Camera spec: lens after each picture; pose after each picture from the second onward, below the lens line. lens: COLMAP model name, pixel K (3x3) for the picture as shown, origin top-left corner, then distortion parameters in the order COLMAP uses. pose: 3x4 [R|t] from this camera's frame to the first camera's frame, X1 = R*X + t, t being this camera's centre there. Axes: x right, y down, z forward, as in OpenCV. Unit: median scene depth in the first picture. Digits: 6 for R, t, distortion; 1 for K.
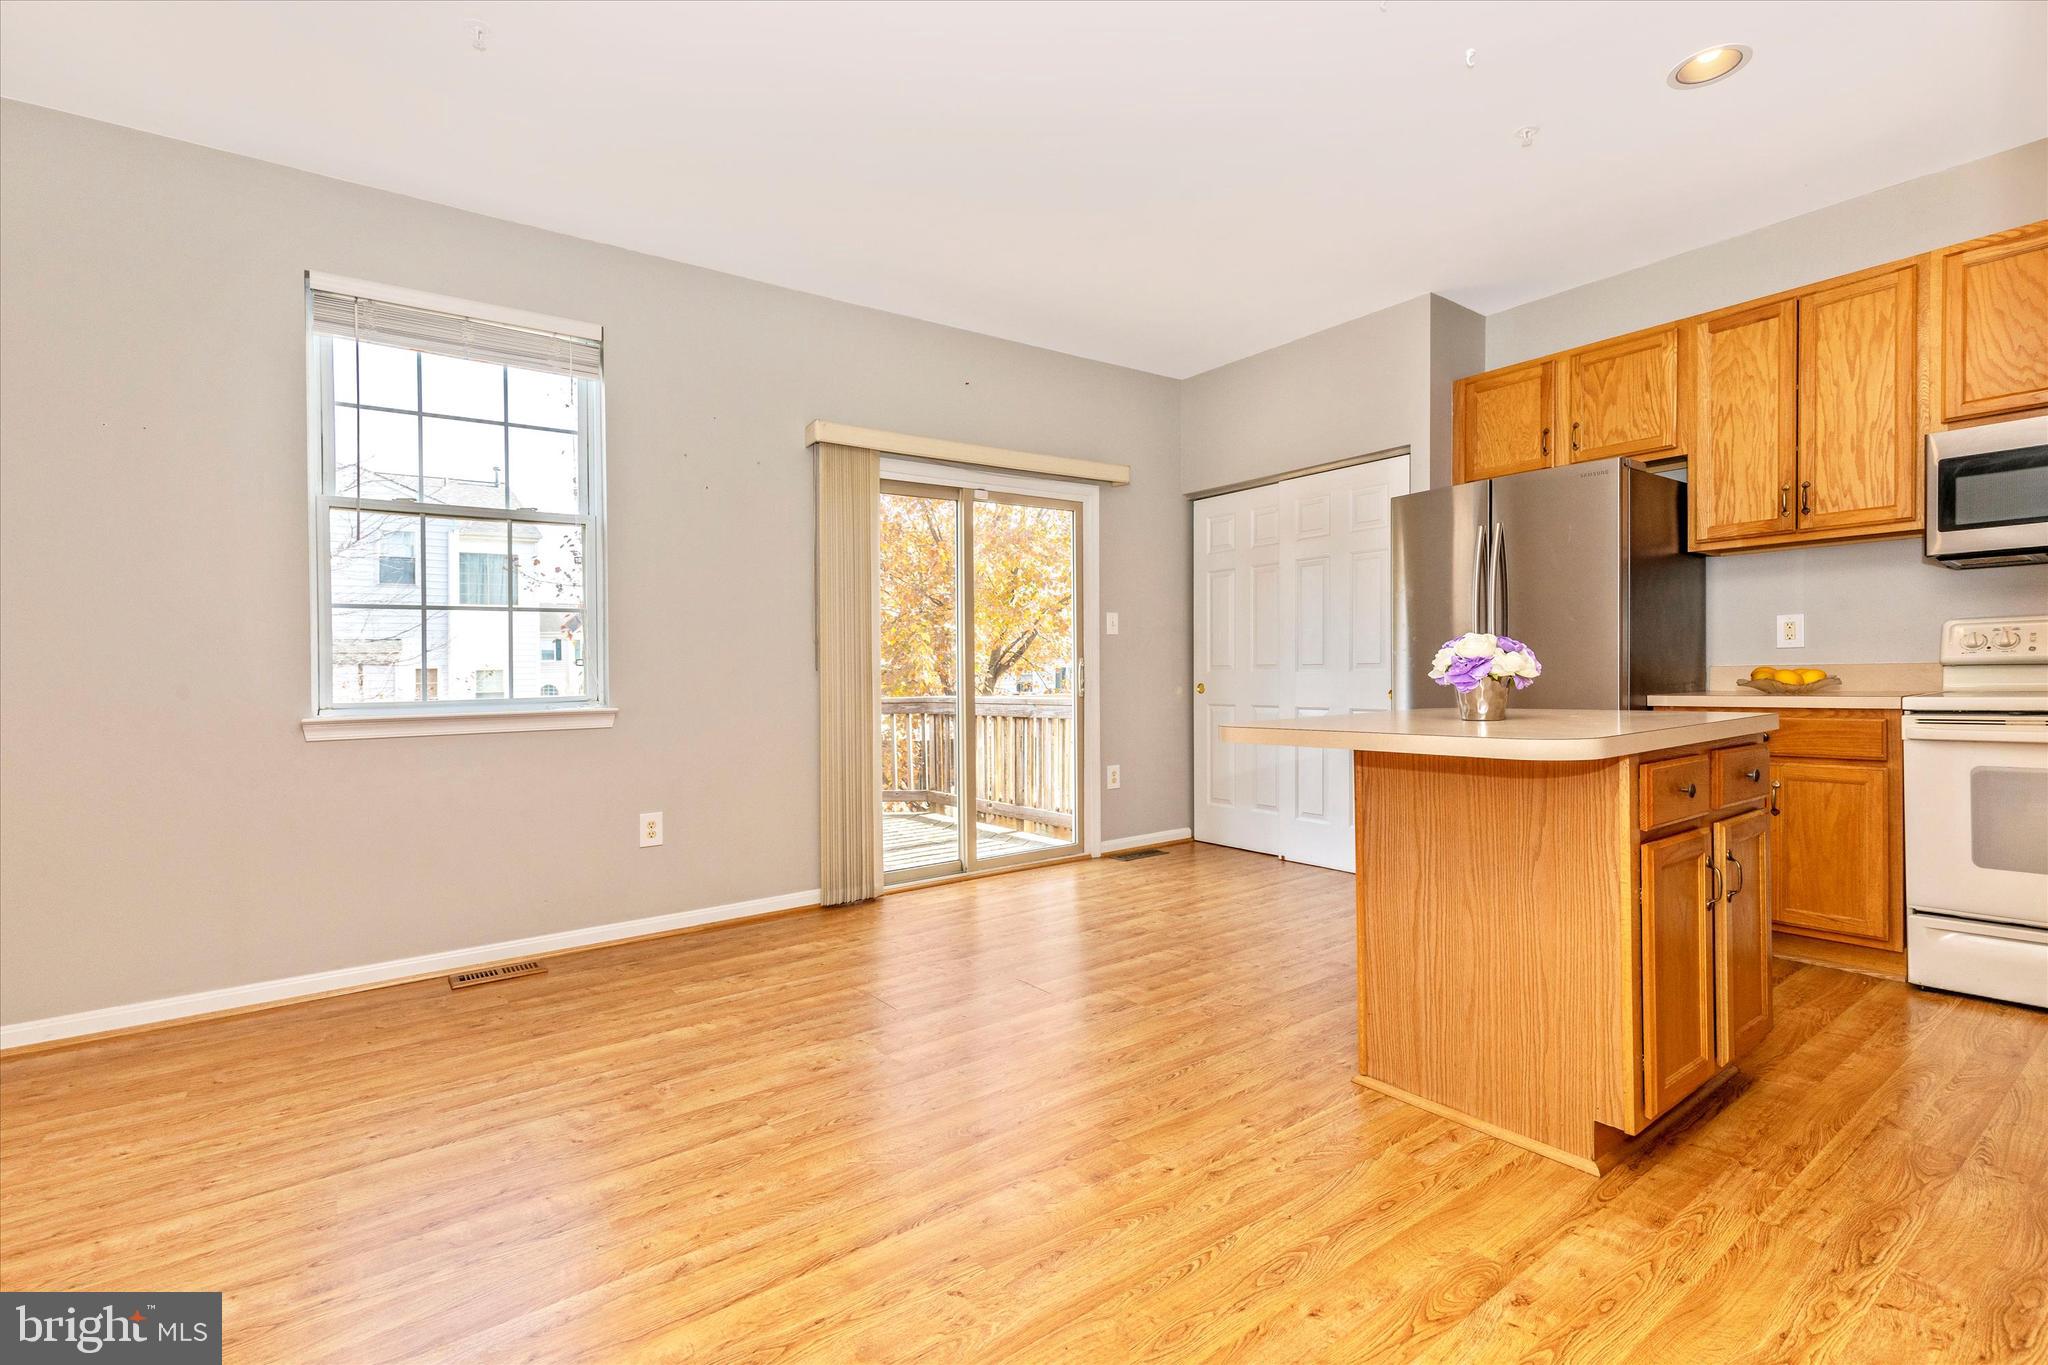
lens RADIAL K [[943.2, 0, 1049.9], [0, 943.2, 677.9], [0, 0, 1]] dist [0.012180, -0.002748]
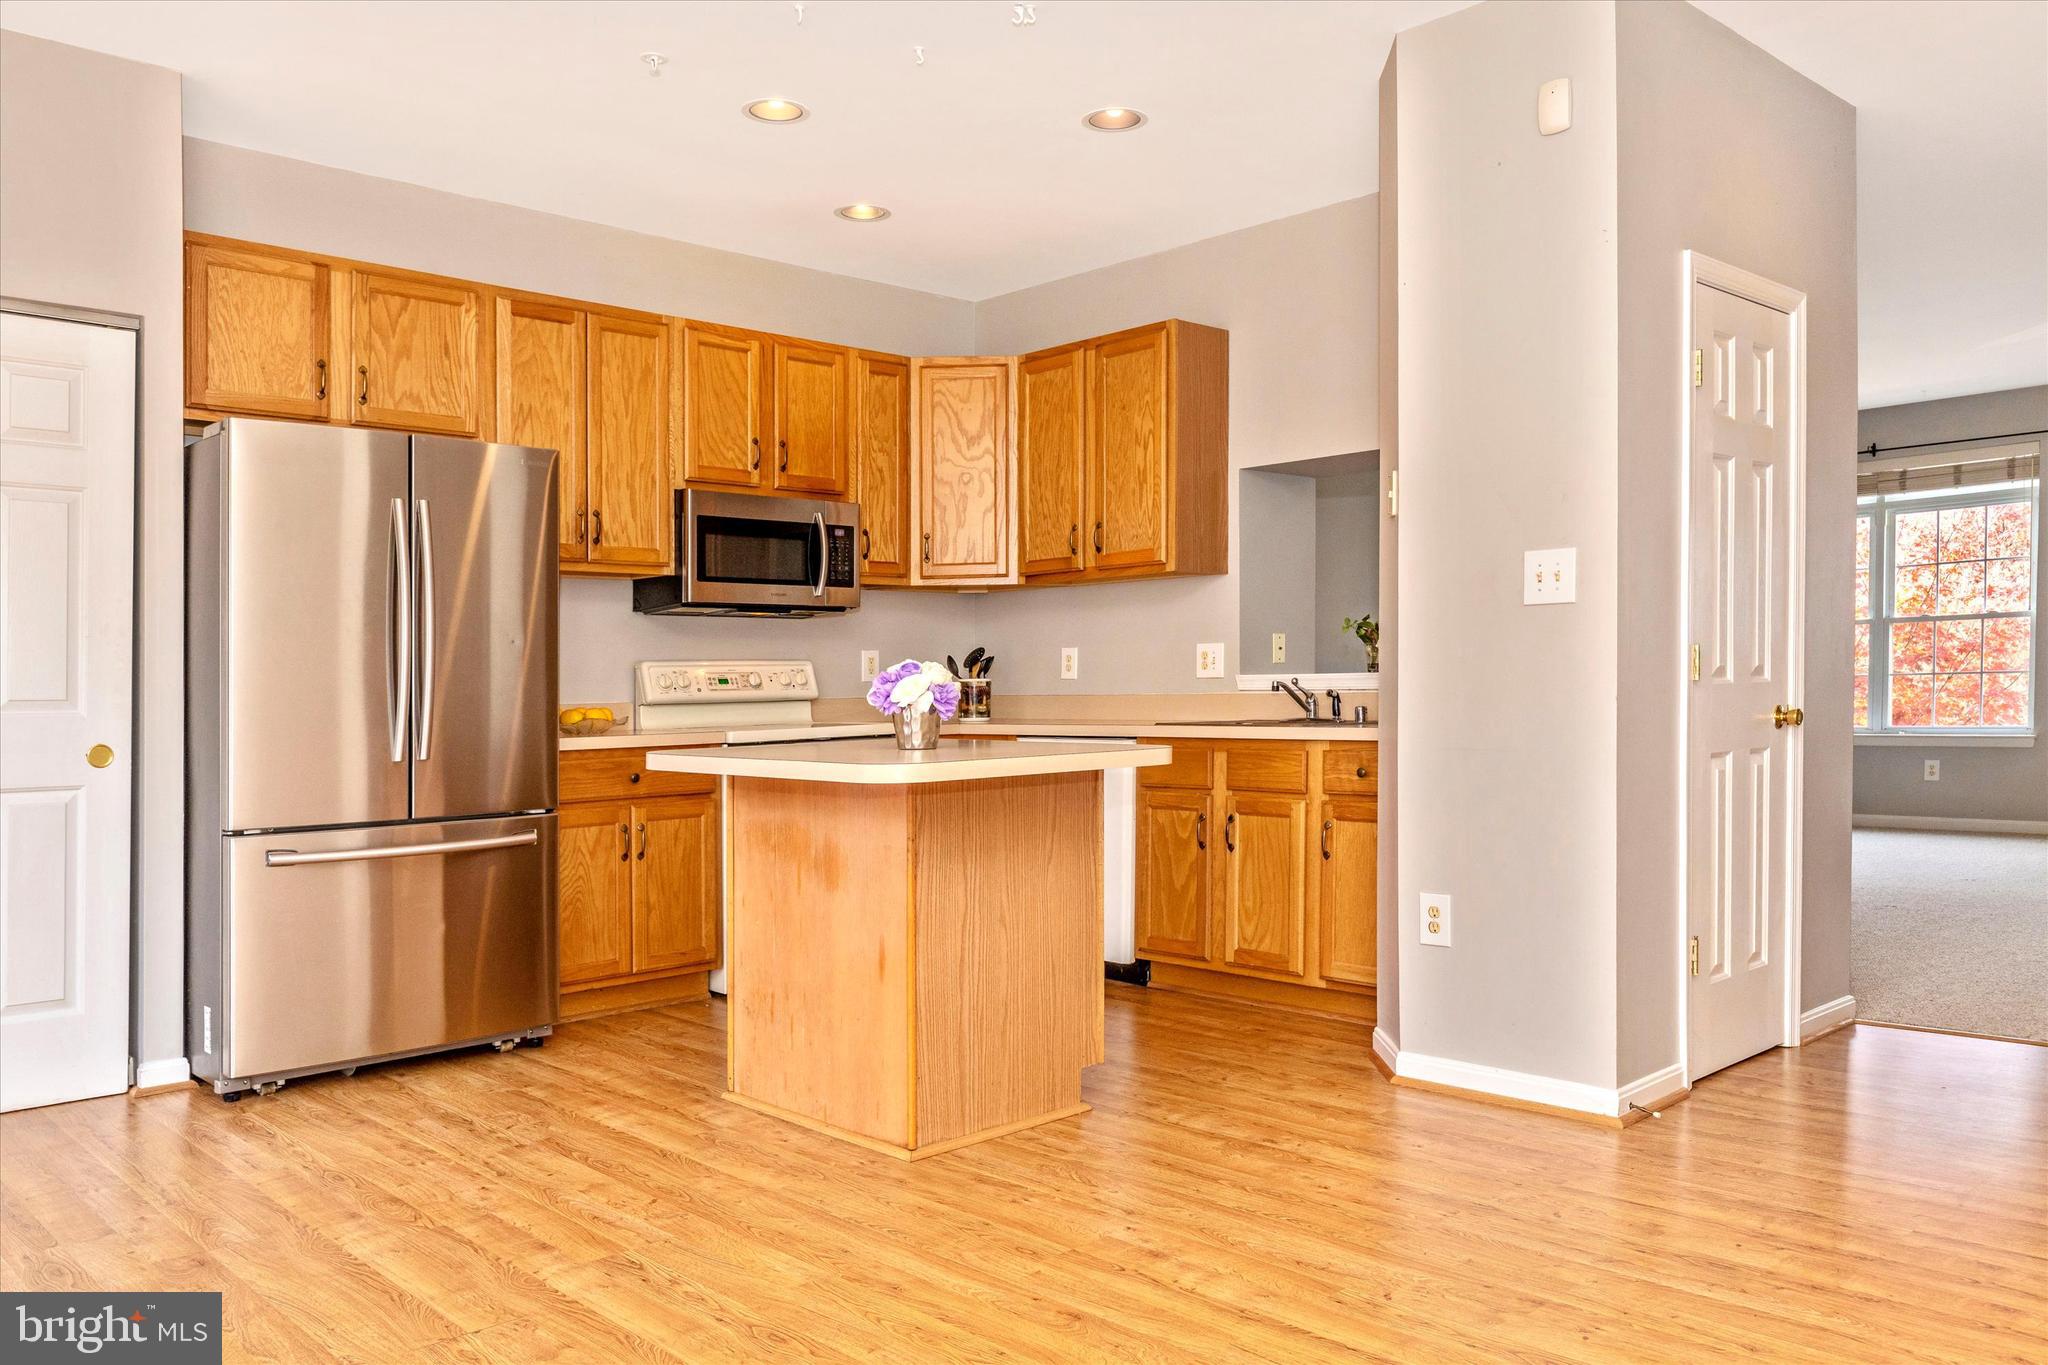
lens RADIAL K [[1546.6, 0, 1060.6], [0, 1546.6, 754.9], [0, 0, 1]] dist [0.026565, -0.012222]
pose [[-0.113152, -0.022593, 0.993321, -0.829976], [0.026444, 0.999319, 0.025742, 0.010262], [-0.993226, 0.029180, -0.112478, 0.748451]]
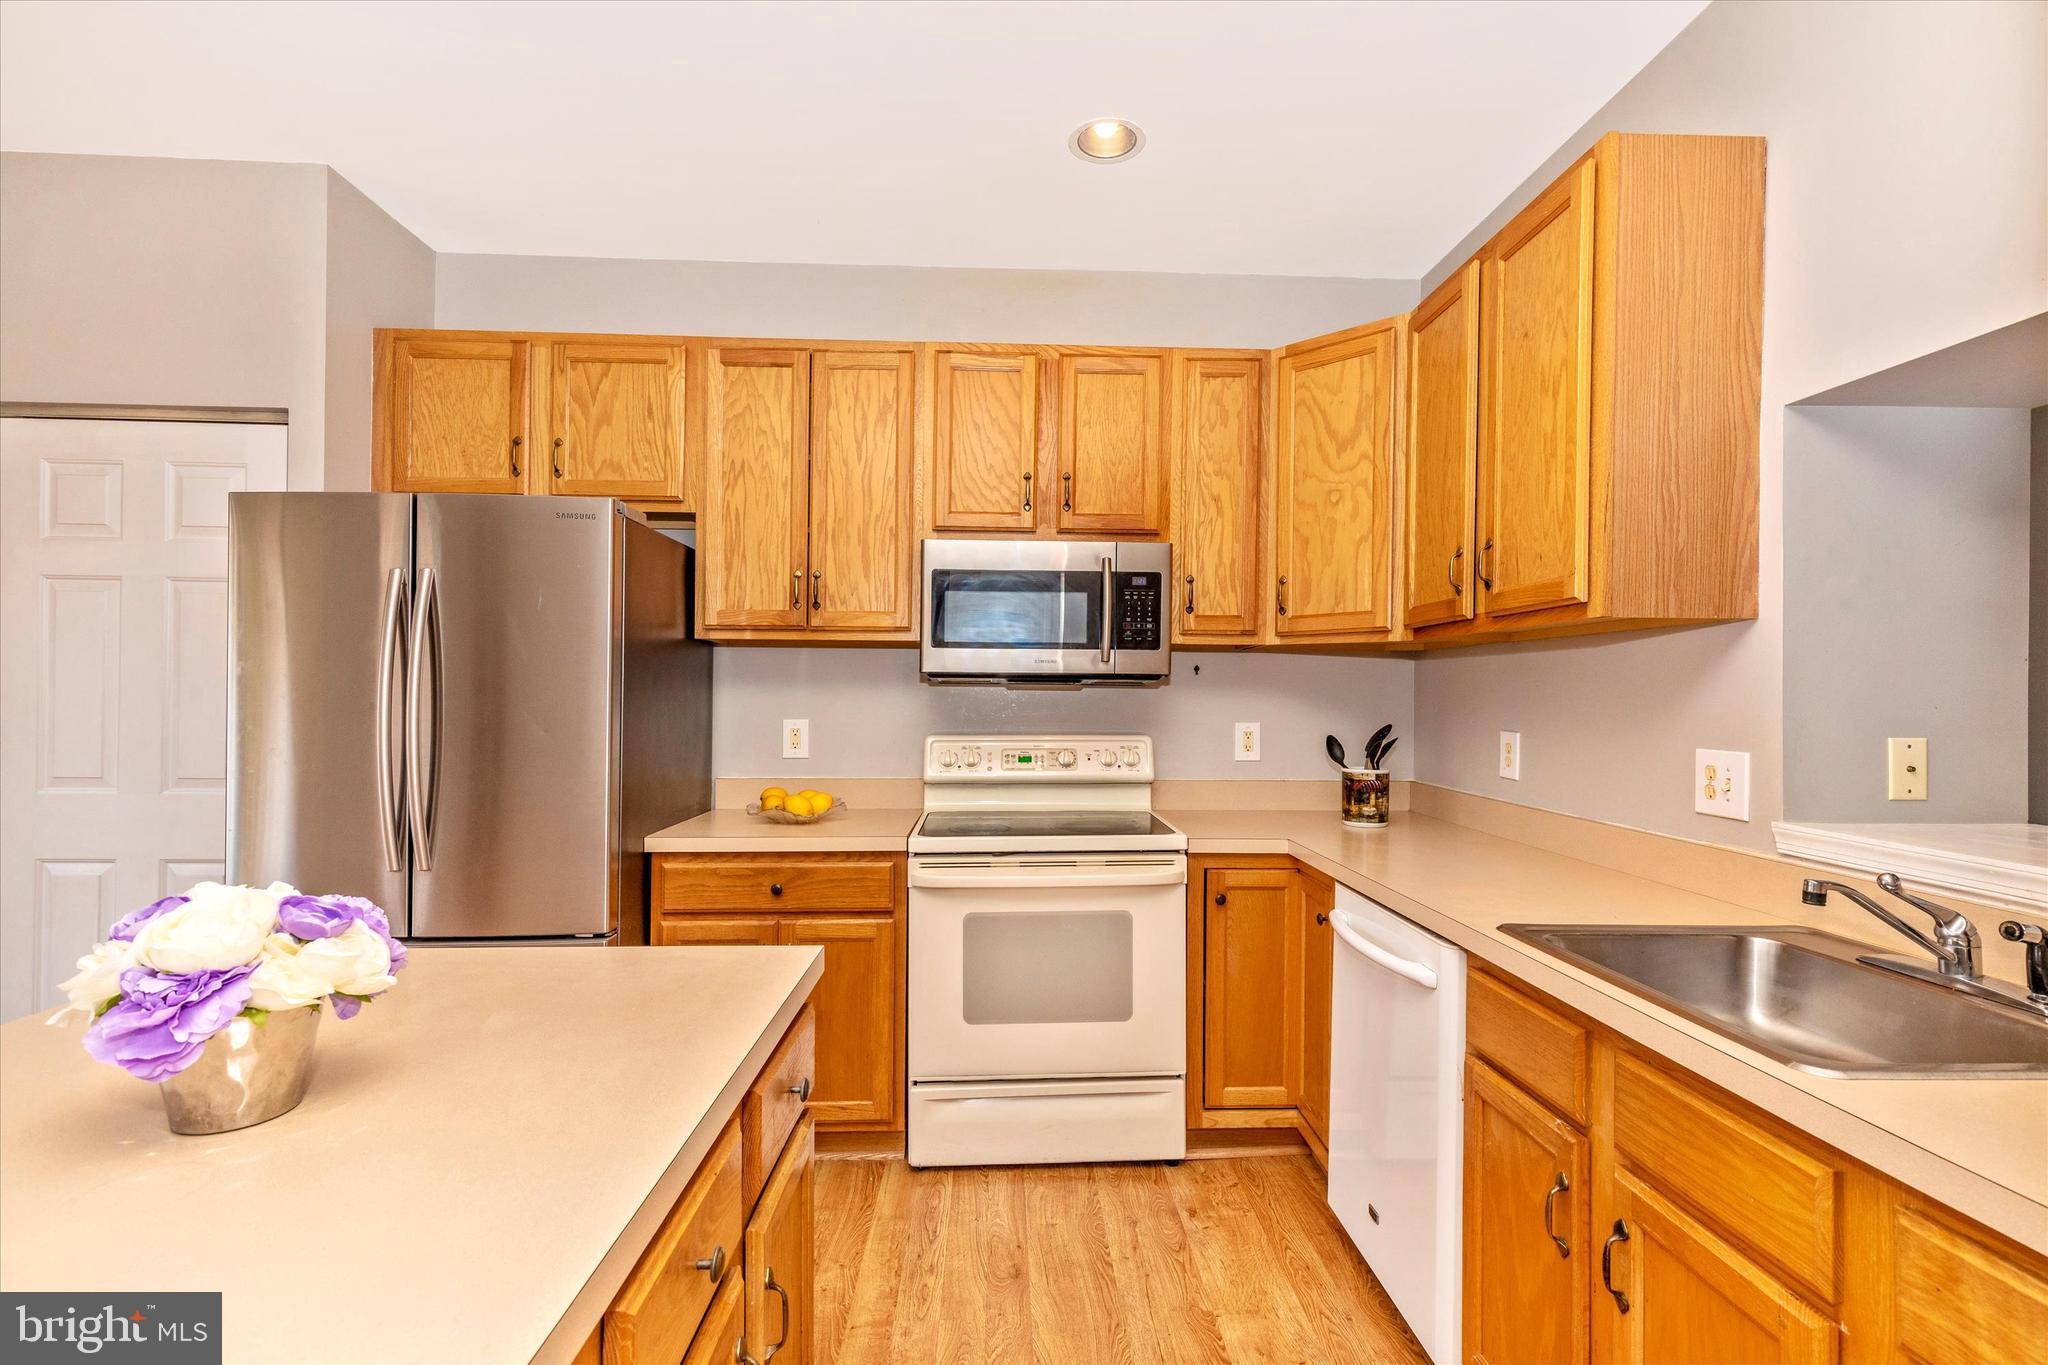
lens RADIAL K [[943.2, 0, 1008.0], [0, 943.2, 709.1], [0, 0, 1]] dist [0.012180, -0.002748]
pose [[0.586811, 0.016291, 0.809560, 0.224242], [-0.016973, 0.999825, -0.007817, -0.082666], [-0.809546, -0.009154, 0.586985, 0.380279]]
